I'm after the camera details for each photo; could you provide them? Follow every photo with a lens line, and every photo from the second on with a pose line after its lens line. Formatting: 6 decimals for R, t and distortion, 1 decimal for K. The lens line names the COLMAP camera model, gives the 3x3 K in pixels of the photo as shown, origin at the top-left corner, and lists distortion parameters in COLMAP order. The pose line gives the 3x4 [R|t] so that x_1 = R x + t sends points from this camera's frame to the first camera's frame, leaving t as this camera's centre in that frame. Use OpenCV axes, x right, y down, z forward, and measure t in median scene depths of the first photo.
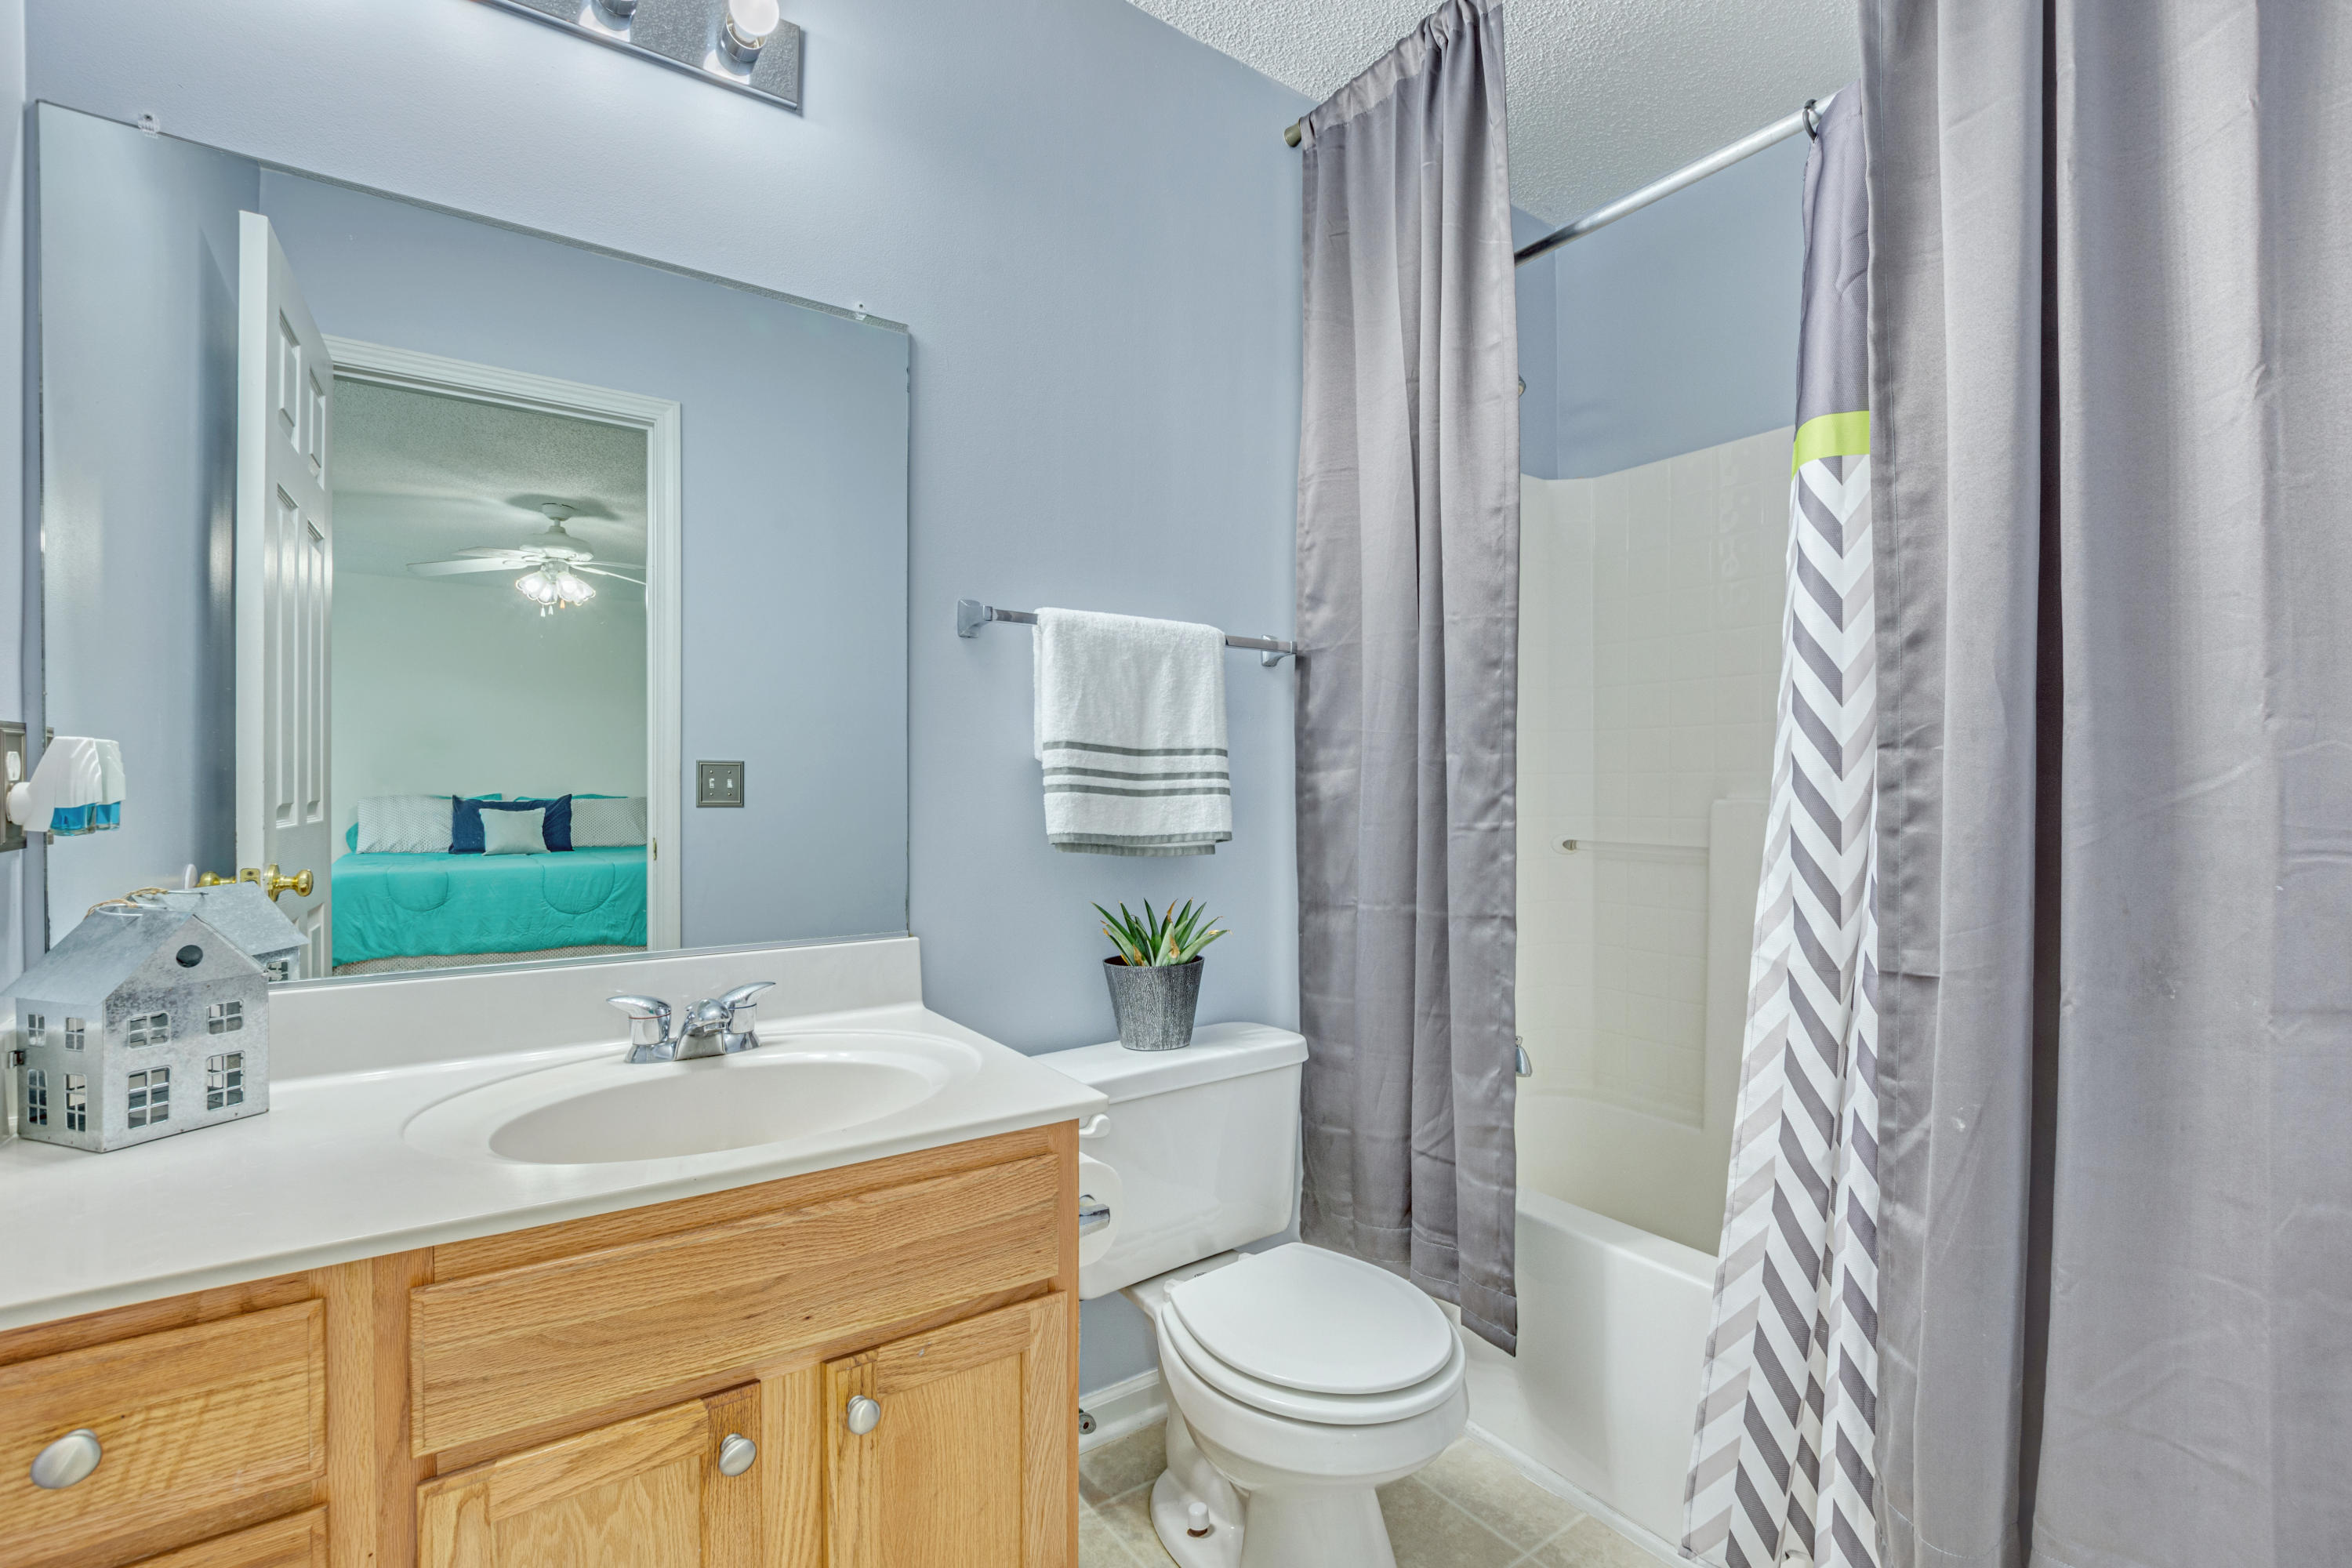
lens RADIAL K [[1032.7, 0, 1170.1], [0, 1032.7, 811.7], [0, 0, 1]] dist [-0.025886, 0.006568]
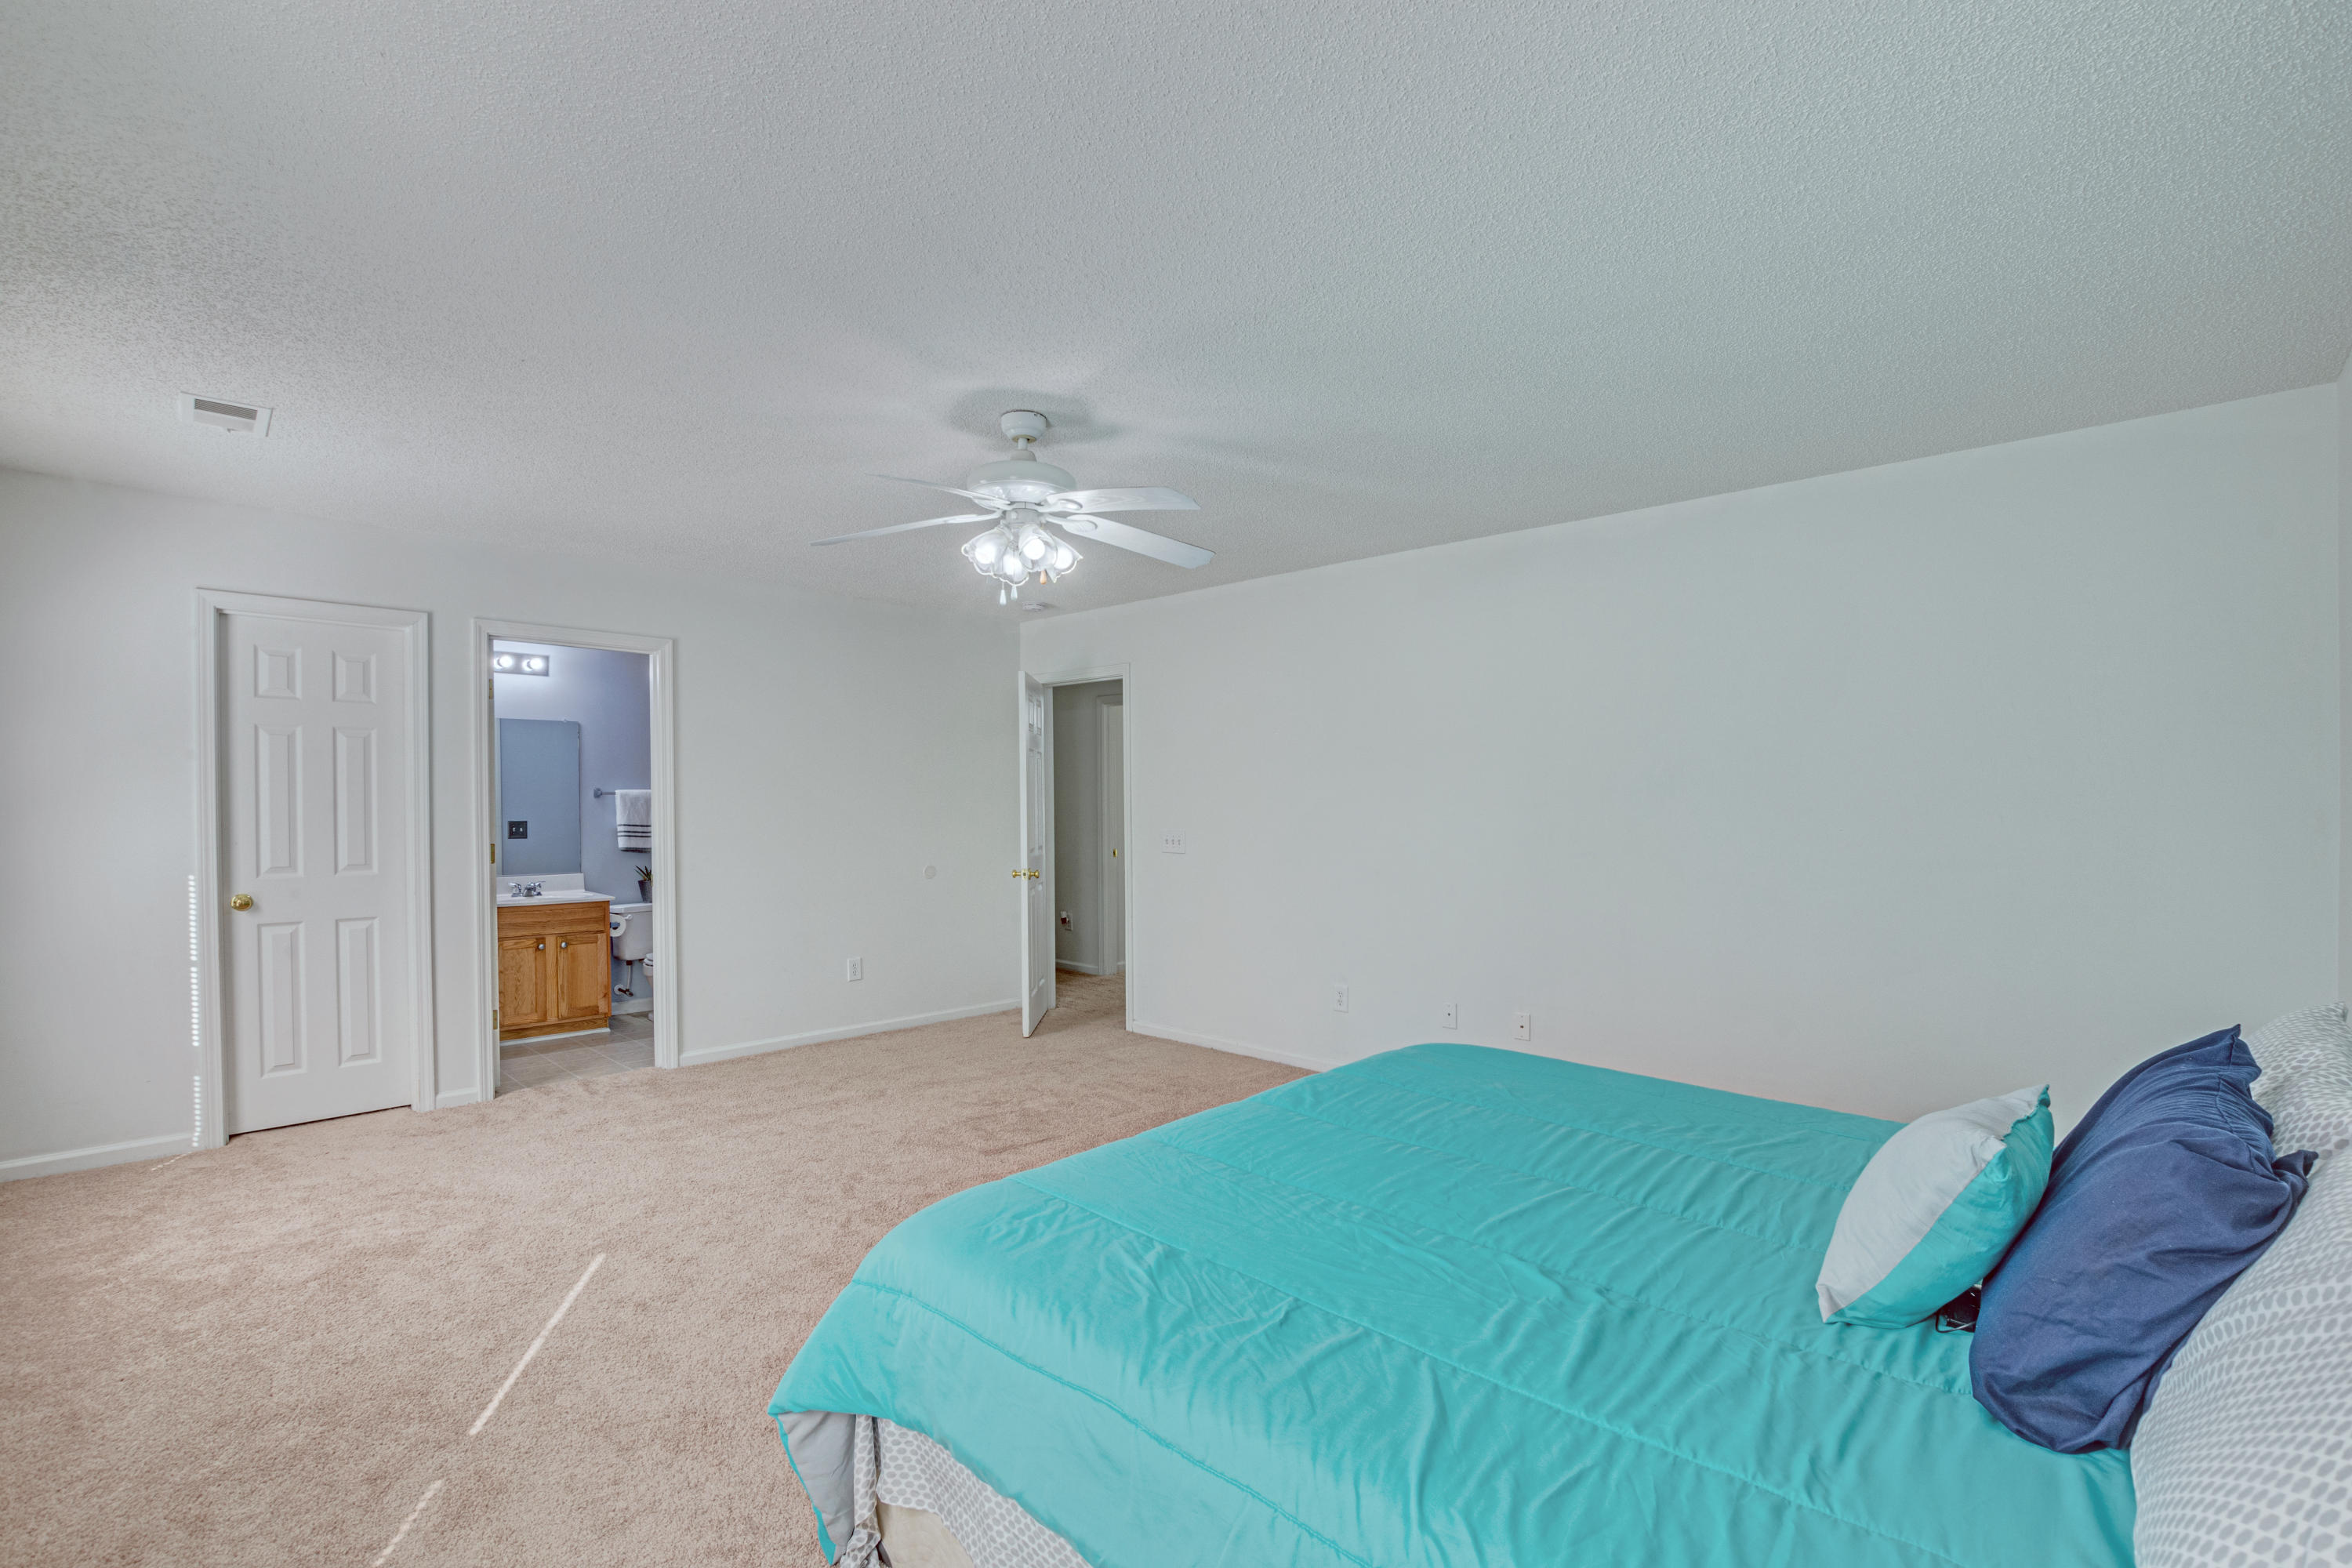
lens RADIAL K [[1032.7, 0, 1170.1], [0, 1032.7, 811.7], [0, 0, 1]] dist [-0.025886, 0.006568]
pose [[0.978113, -0.007052, 0.207953, 1.136530], [0.006885, 0.999975, 0.001529, -0.107725], [-0.207959, -0.000064, 0.978138, -3.298731]]
